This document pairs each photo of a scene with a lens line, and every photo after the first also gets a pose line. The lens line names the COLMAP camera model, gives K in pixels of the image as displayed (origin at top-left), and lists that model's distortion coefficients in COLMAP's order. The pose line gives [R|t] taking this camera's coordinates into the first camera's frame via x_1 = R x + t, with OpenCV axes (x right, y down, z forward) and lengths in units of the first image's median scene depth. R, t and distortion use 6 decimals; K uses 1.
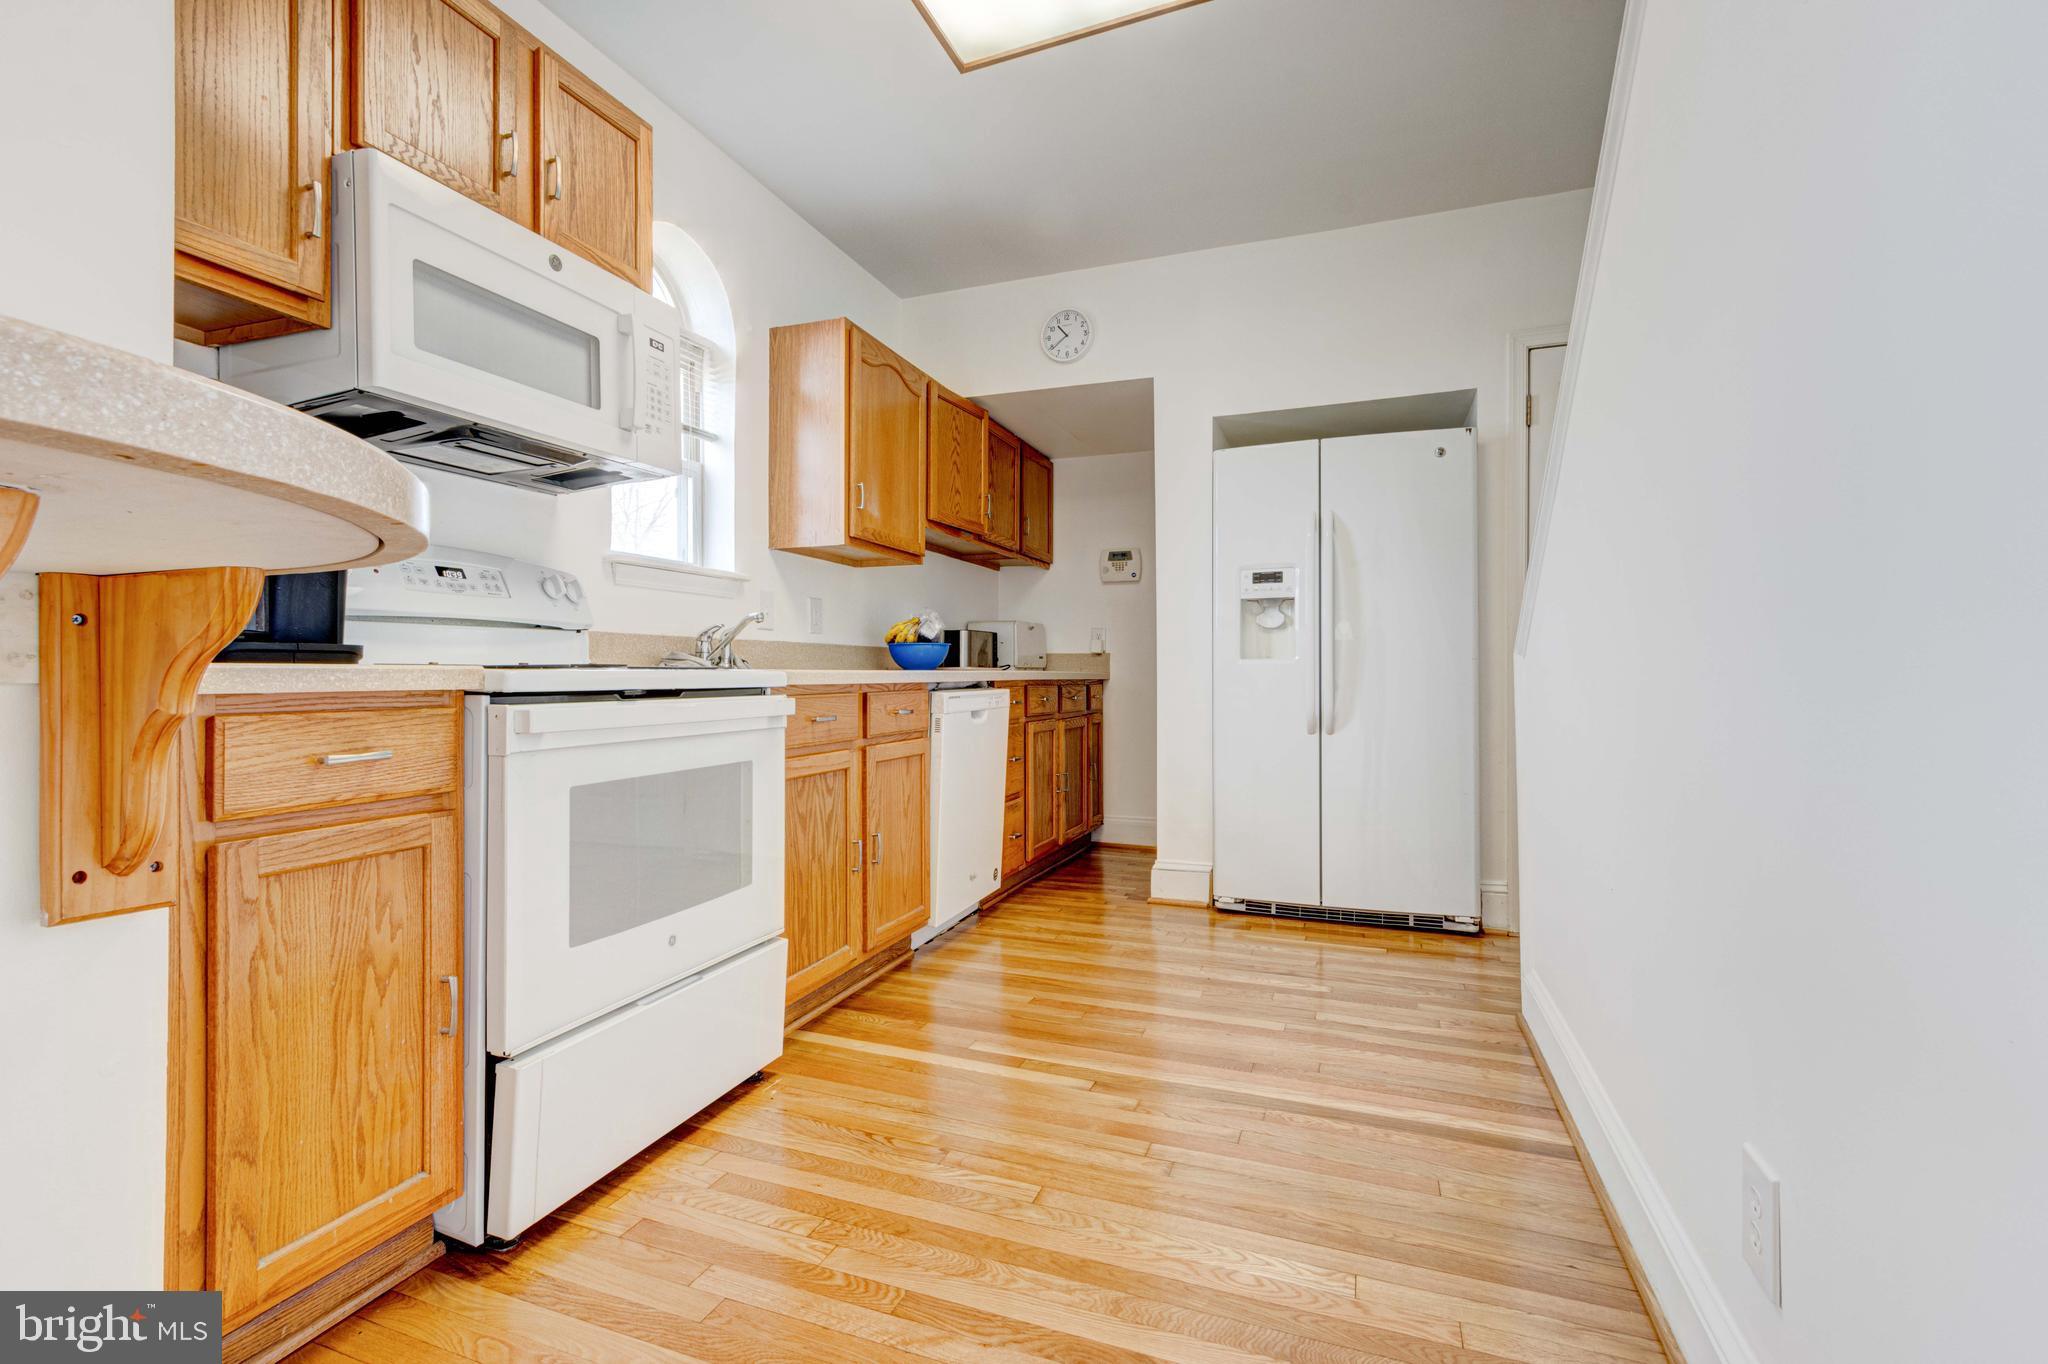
lens RADIAL K [[937.1, 0, 1008.0], [0, 937.1, 670.1], [0, 0, 1]] dist [0.007931, 0.000175]
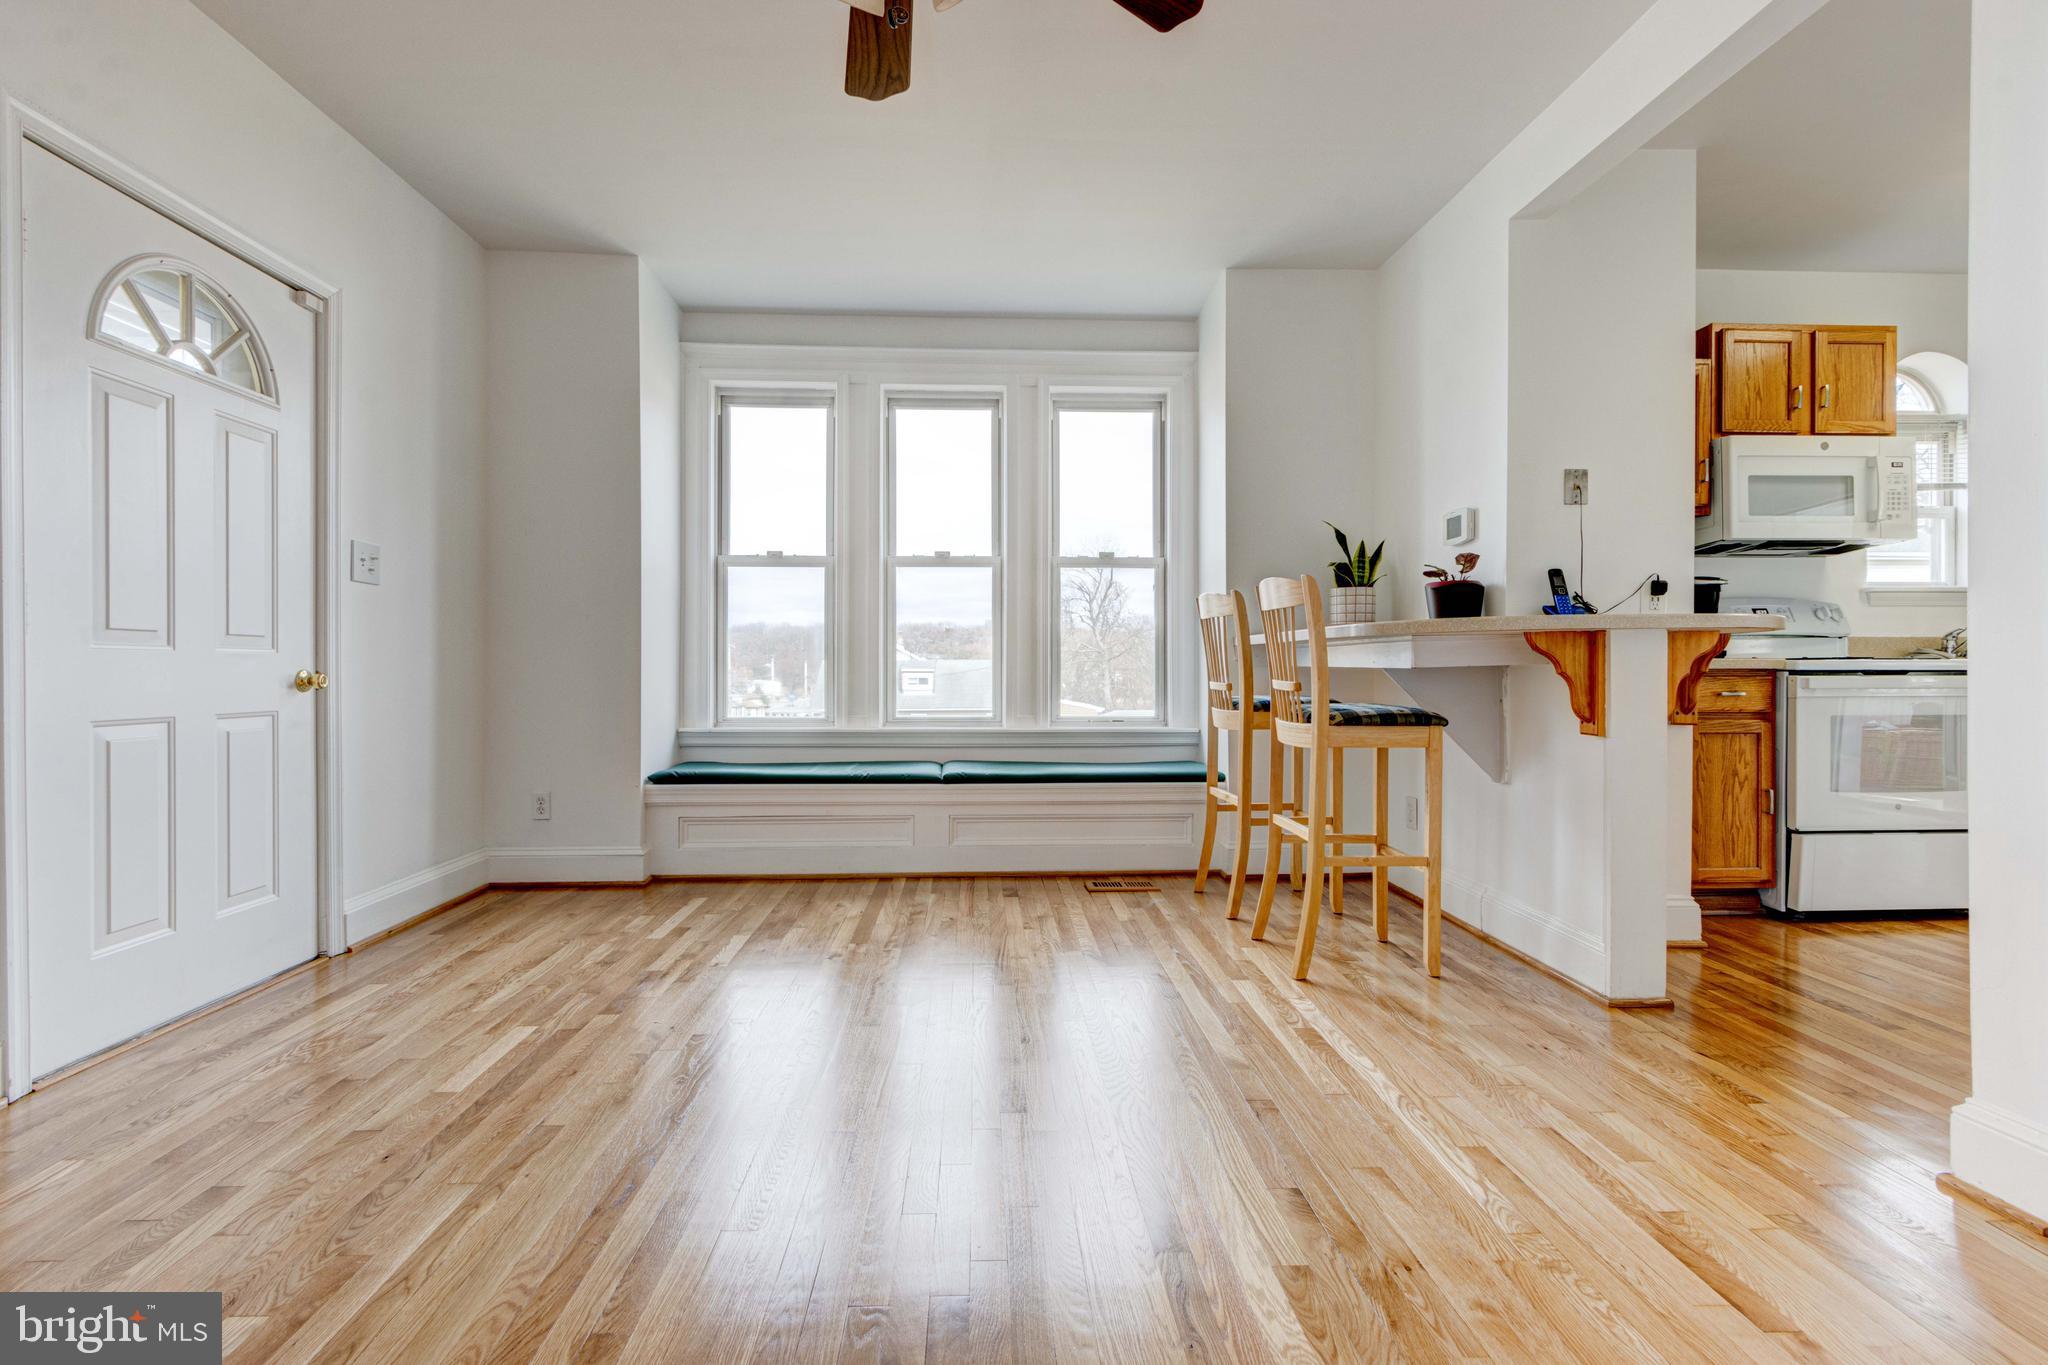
lens RADIAL K [[937.1, 0, 1027.1], [0, 937.1, 664.2], [0, 0, 1]] dist [0.007931, 0.000175]
pose [[0.403134, 0.001711, -0.915140, 0.736908], [0.000385, 0.999998, 0.002039, 0.003594], [0.915141, -0.001174, 0.403132, -1.493223]]
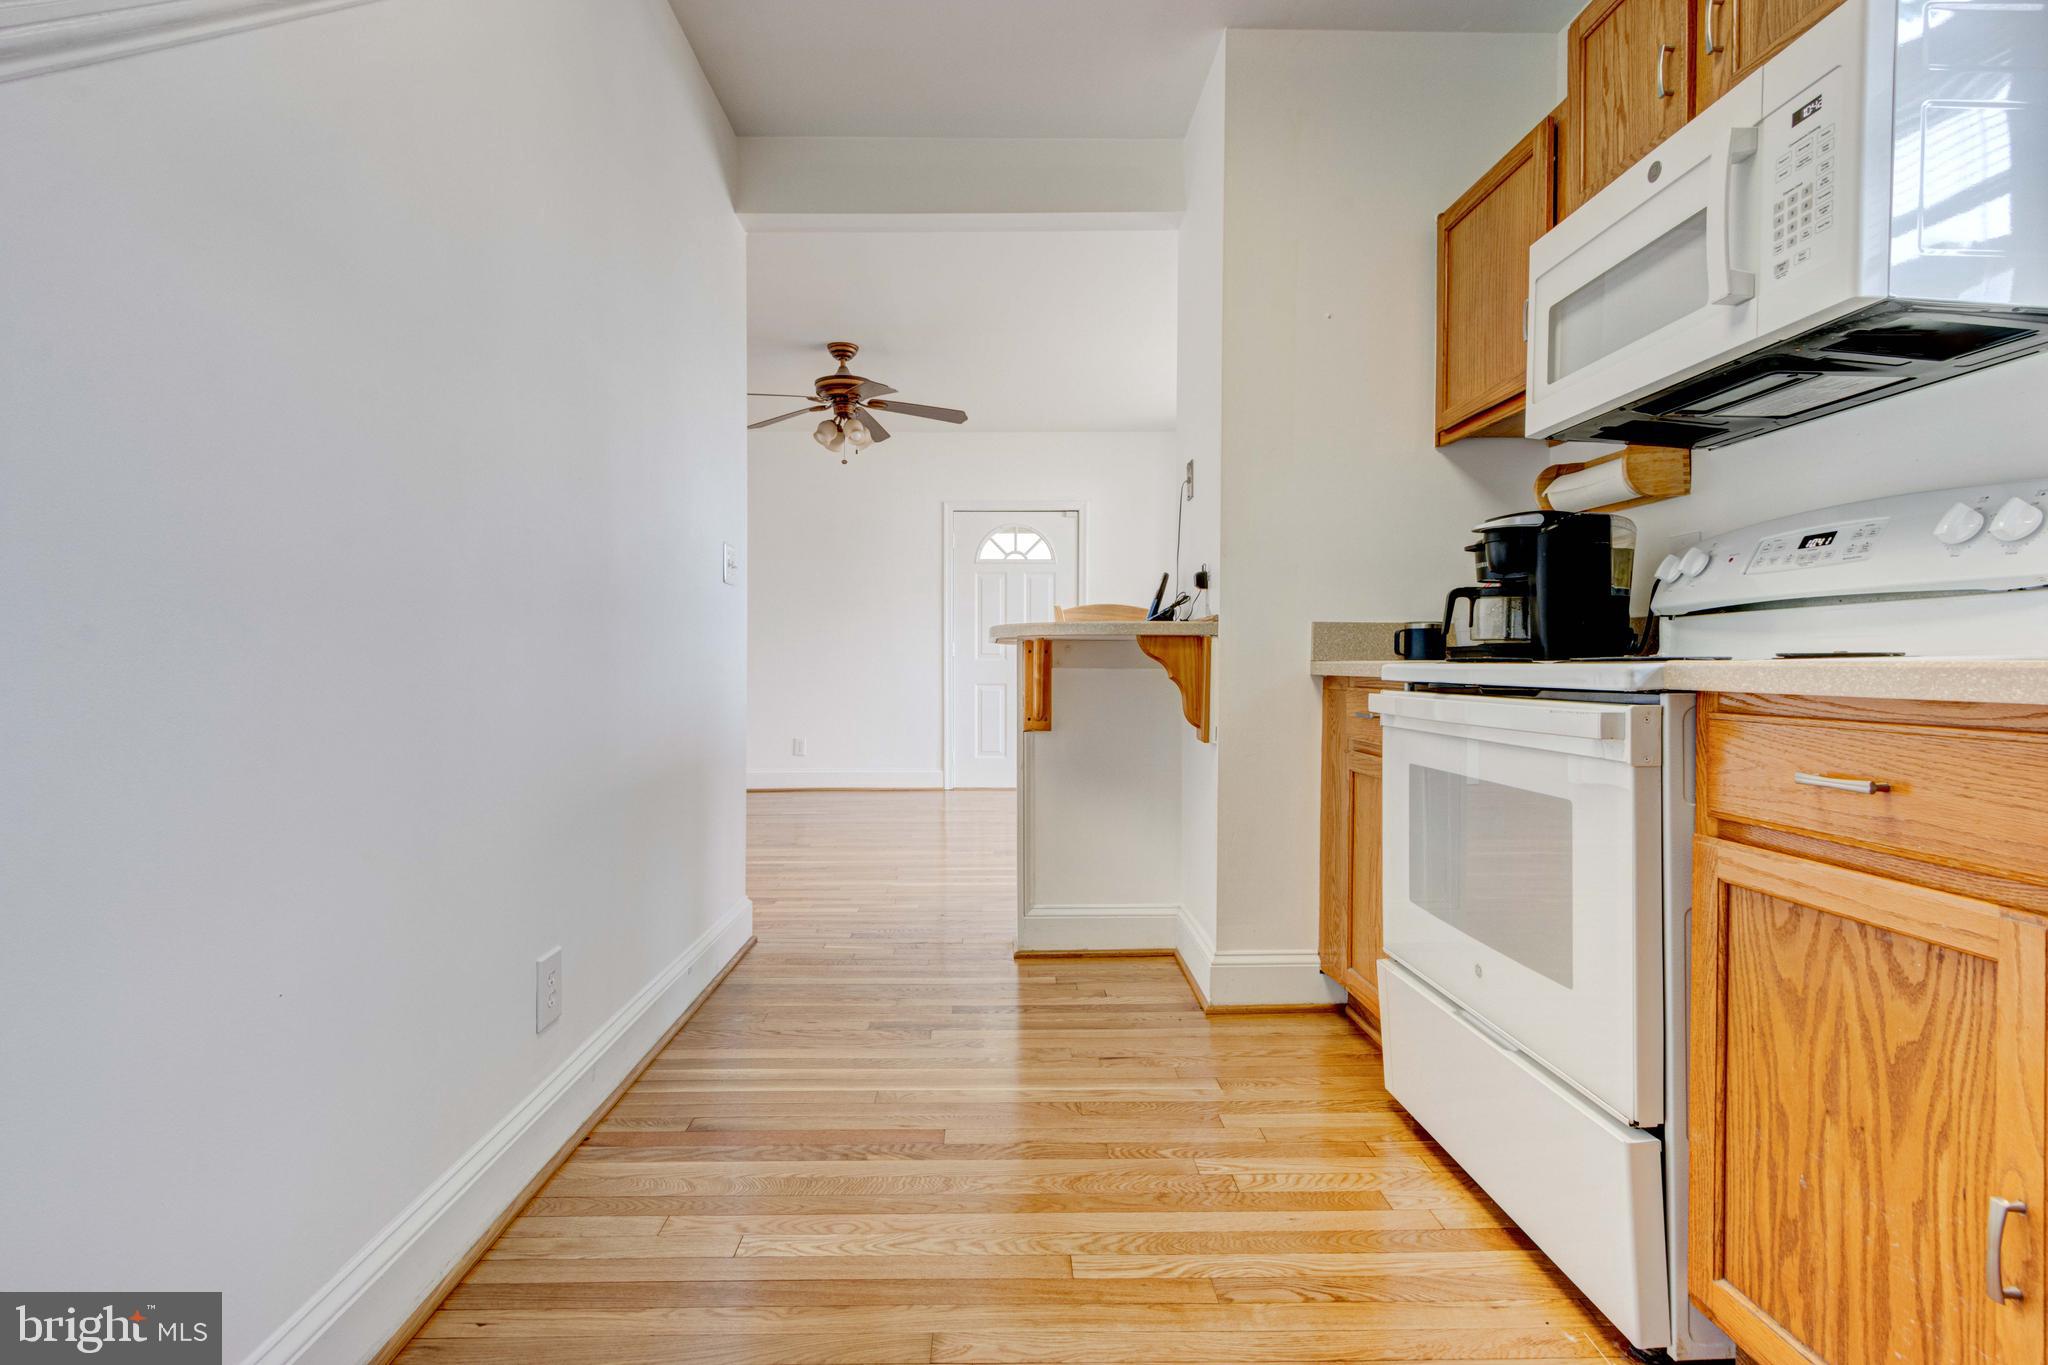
lens RADIAL K [[937.1, 0, 1008.4], [0, 937.1, 668.1], [0, 0, 1]] dist [0.007931, 0.000175]
pose [[-0.927812, 0.002625, -0.373039, 0.431235], [0.000971, 0.999989, 0.004620, 0.000339], [0.373047, 0.003924, -0.927804, 1.878373]]
